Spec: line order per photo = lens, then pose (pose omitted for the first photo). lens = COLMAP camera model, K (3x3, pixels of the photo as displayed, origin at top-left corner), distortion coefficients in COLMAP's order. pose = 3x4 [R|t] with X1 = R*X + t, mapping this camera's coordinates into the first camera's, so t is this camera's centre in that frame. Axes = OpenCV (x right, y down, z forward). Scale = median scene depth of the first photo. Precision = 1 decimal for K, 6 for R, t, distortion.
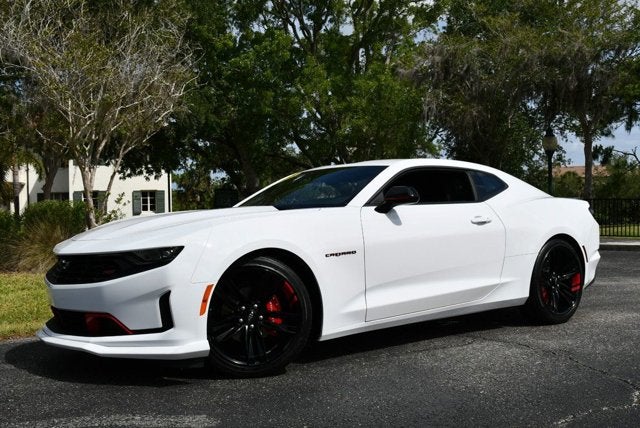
lens RADIAL K [[762.7, 0, 319.7], [0, 762.7, 214.7], [0, 0, 1]] dist [-0.058228, 0.000000]
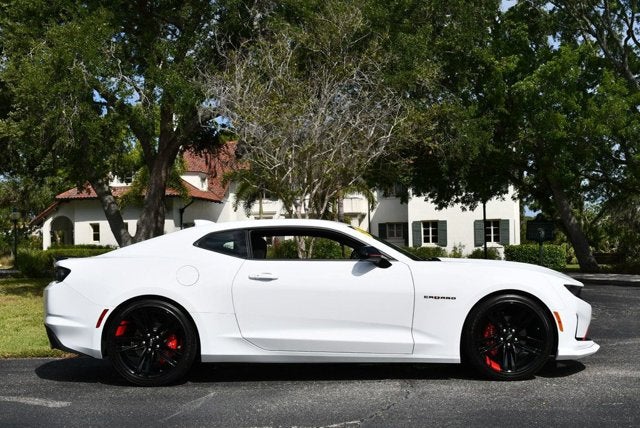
lens RADIAL K [[873.8, 0, 316.8], [0, 873.8, 218.3], [0, 0, 1]] dist [-0.045231, 0.000000]
pose [[0.879144, -0.011026, -0.476429, 0.202546], [-0.001736, 0.999652, -0.026338, -0.011962], [0.476553, 0.023982, 0.878819, -0.056653]]
